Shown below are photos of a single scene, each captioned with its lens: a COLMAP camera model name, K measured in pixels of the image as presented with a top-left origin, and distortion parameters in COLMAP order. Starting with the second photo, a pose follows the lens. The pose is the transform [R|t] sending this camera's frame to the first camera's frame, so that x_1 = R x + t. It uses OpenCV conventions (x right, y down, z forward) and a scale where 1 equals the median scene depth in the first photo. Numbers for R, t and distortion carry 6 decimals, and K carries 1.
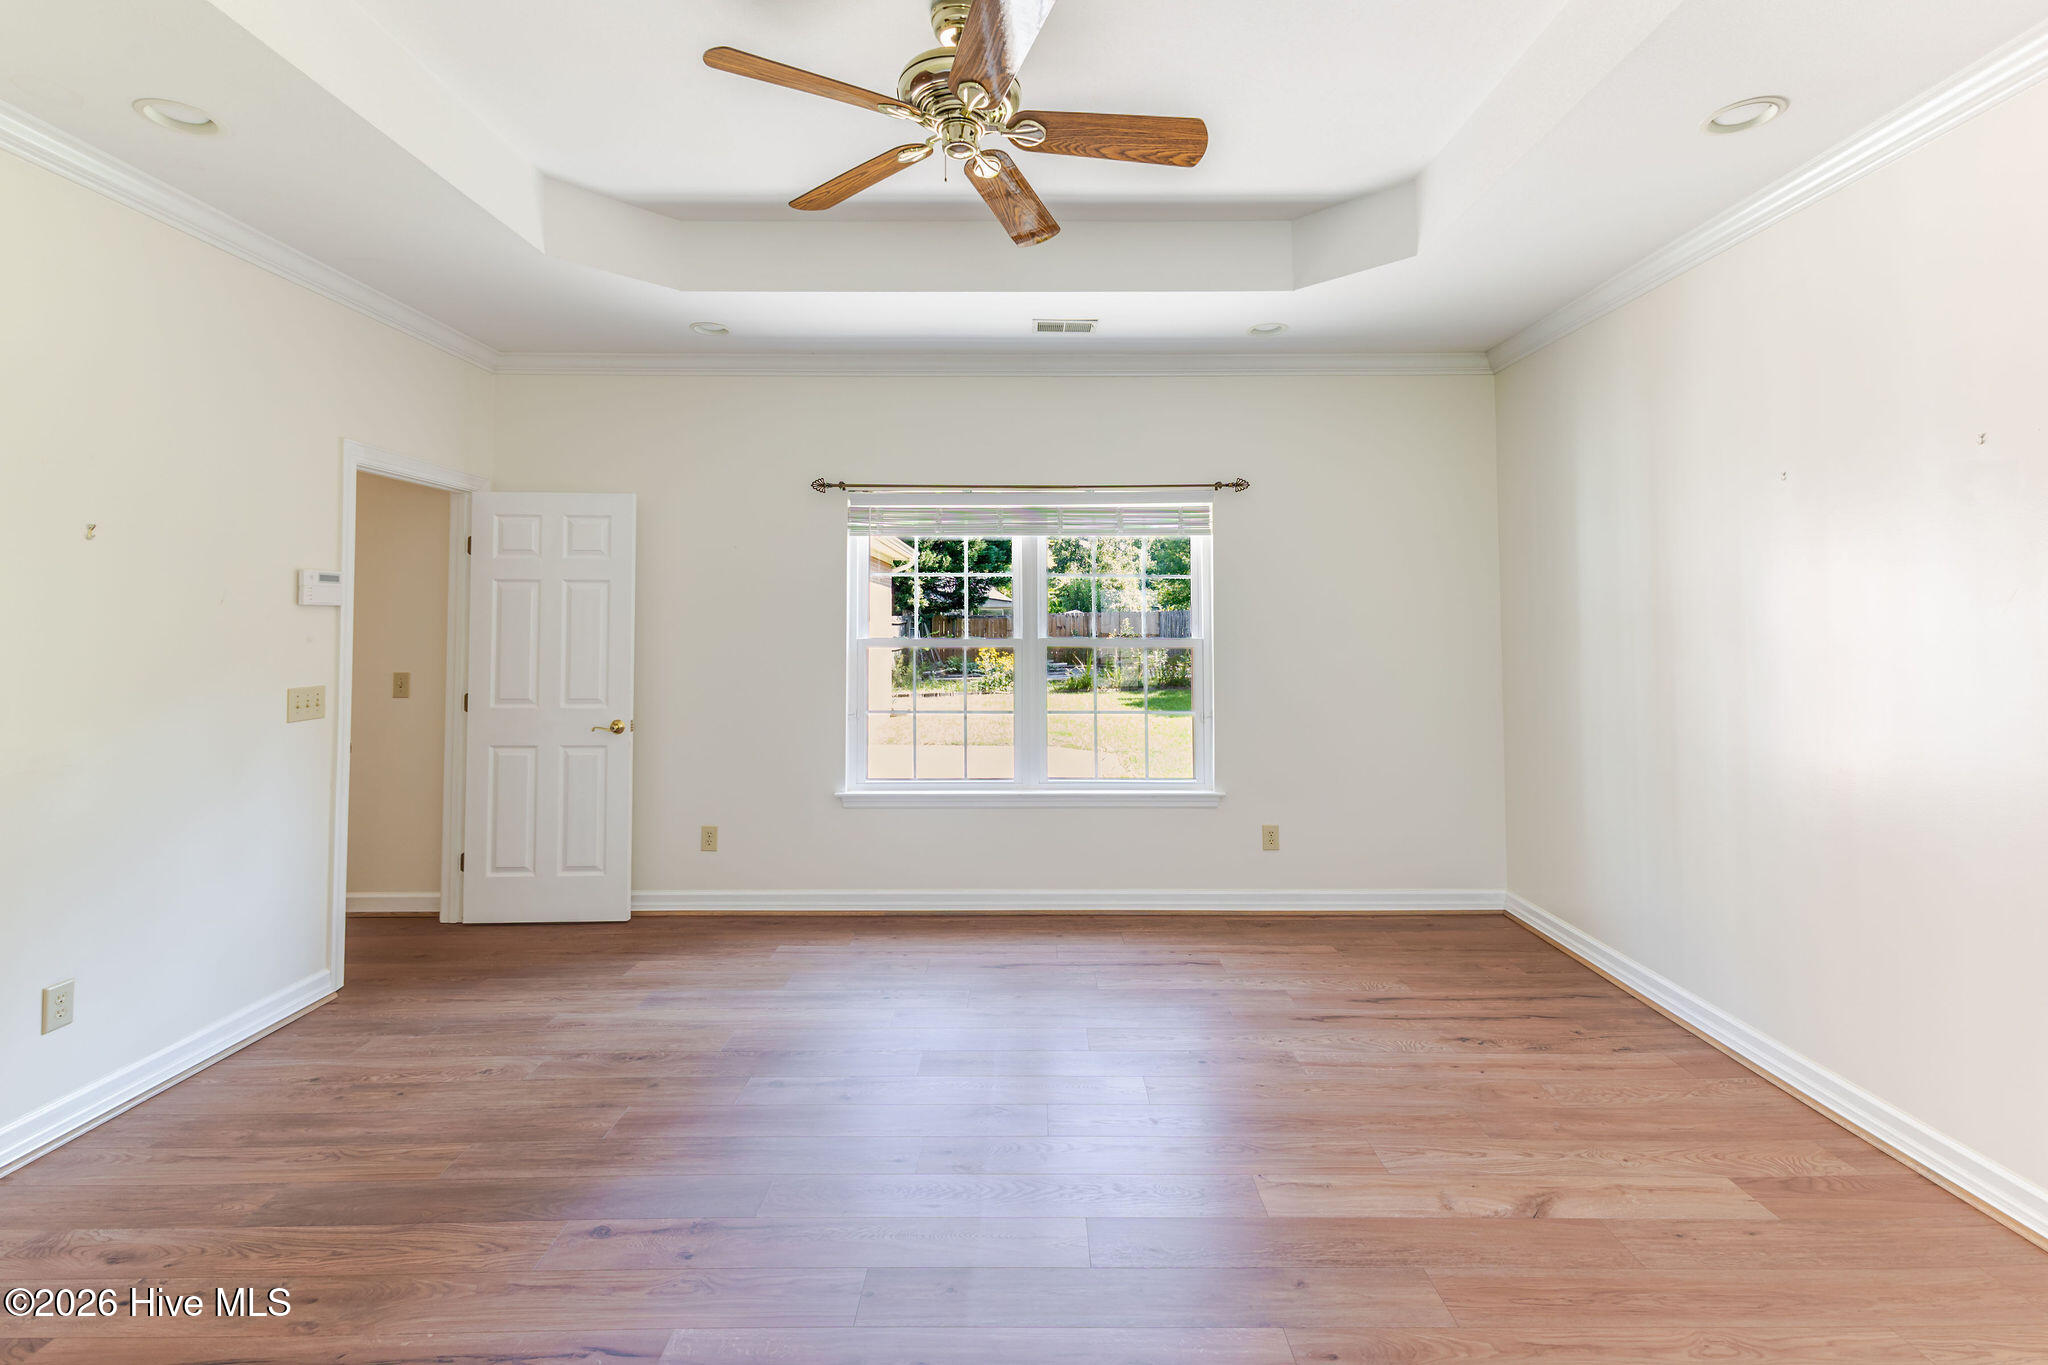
lens RADIAL K [[905.2, 0, 1032.0], [0, 905.2, 623.3], [0, 0, 1]] dist [0.002689, 0.000241]
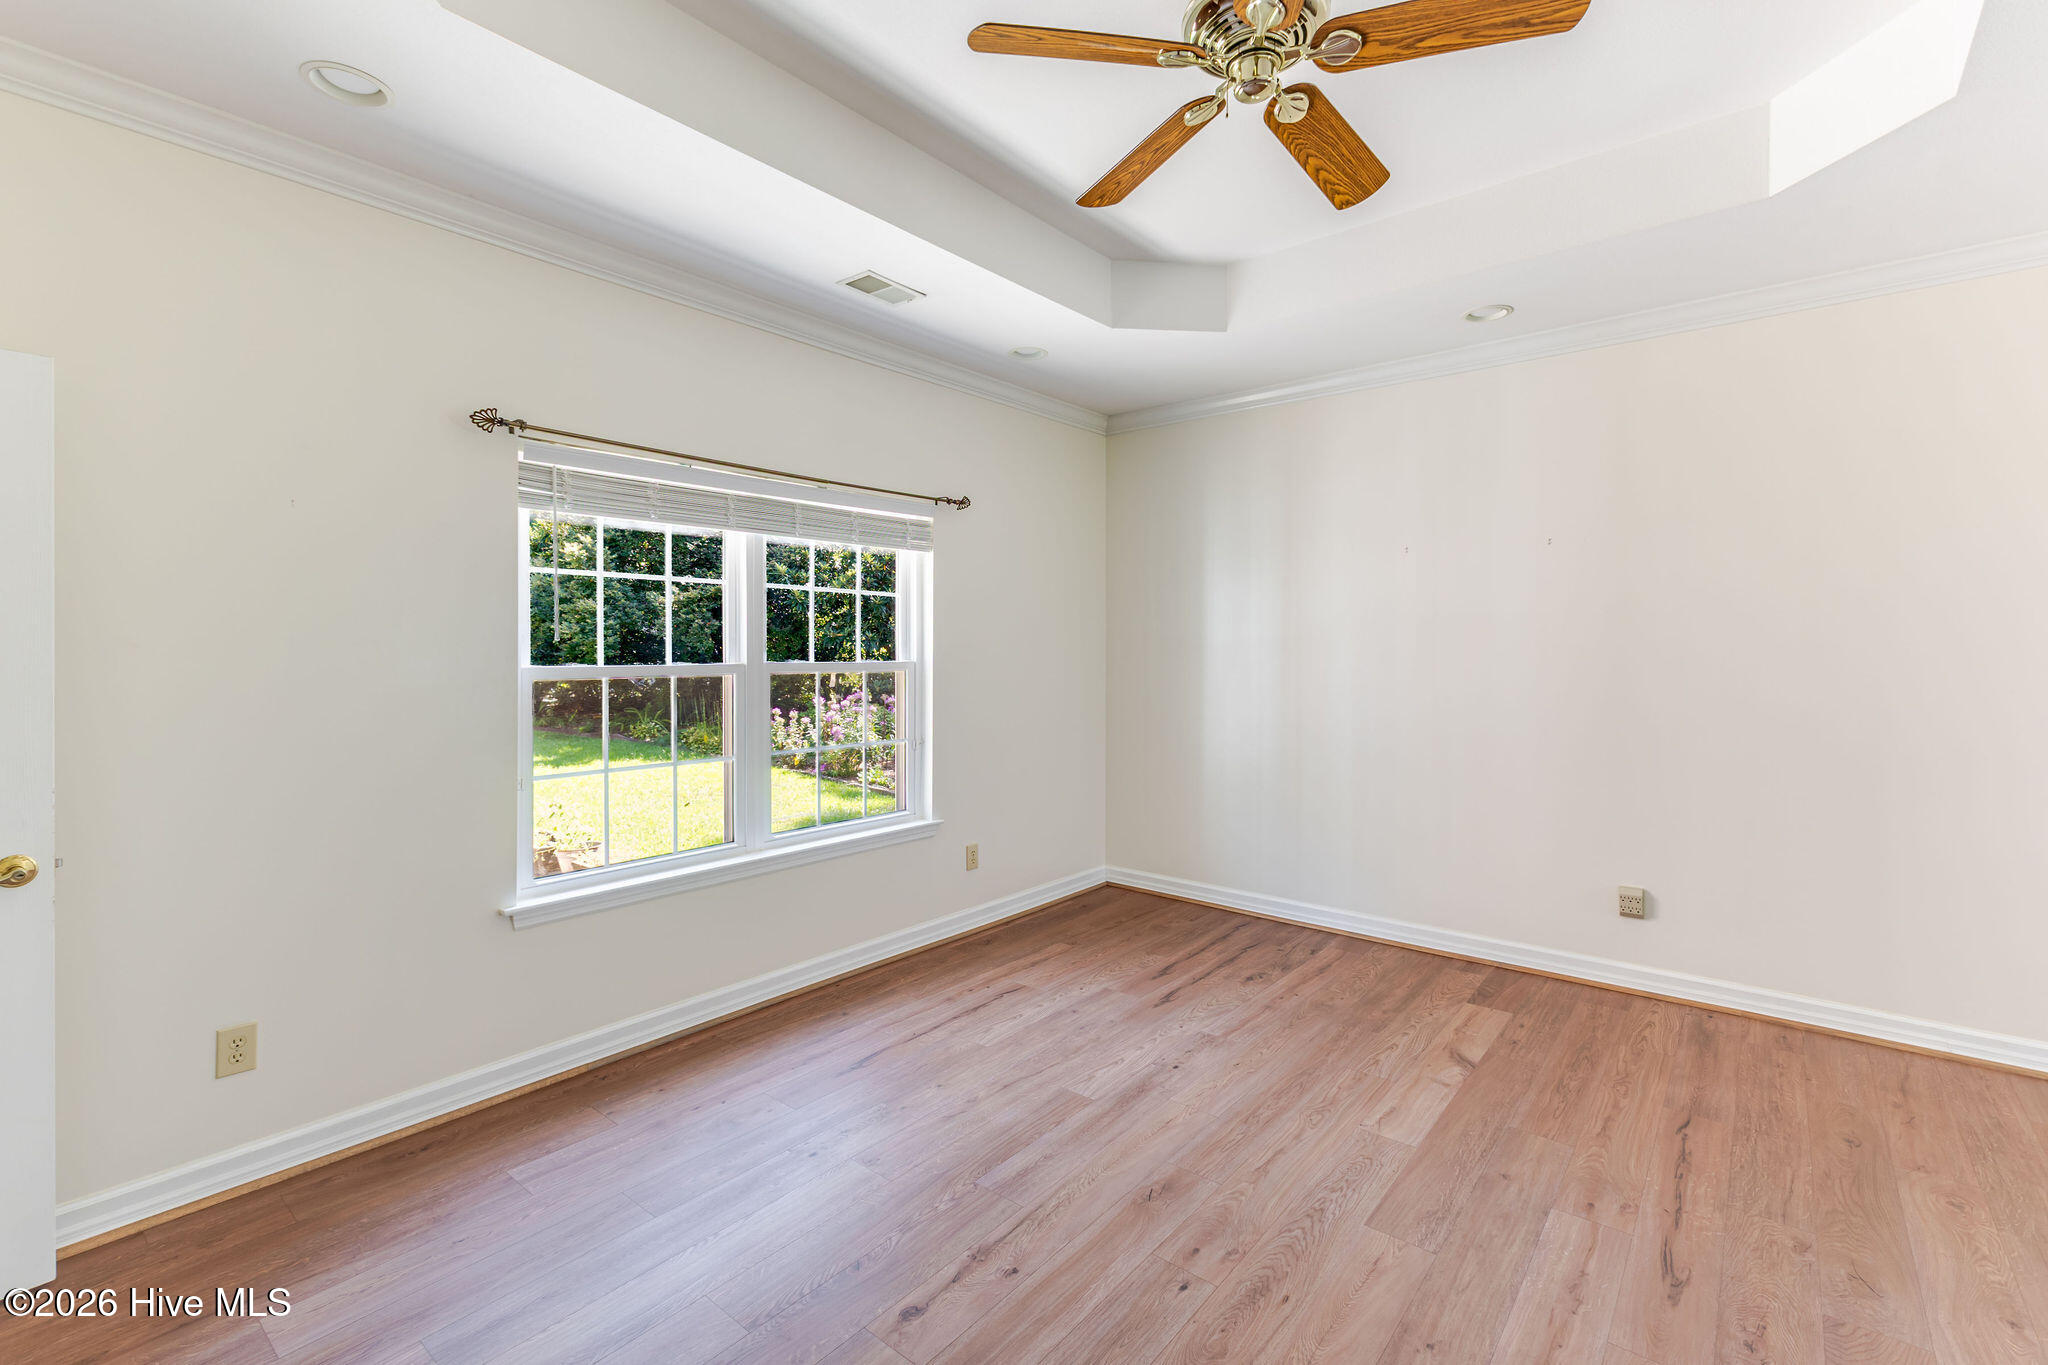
lens RADIAL K [[891.0, 0, 1031.3], [0, 891.0, 676.0], [0, 0, 1]] dist [0.004073, 0.000281]
pose [[0.645171, -0.024427, 0.763648, -0.581867], [-0.000195, 0.999483, 0.032136, 0.003043], [-0.764039, -0.020882, 0.644833, 0.403143]]
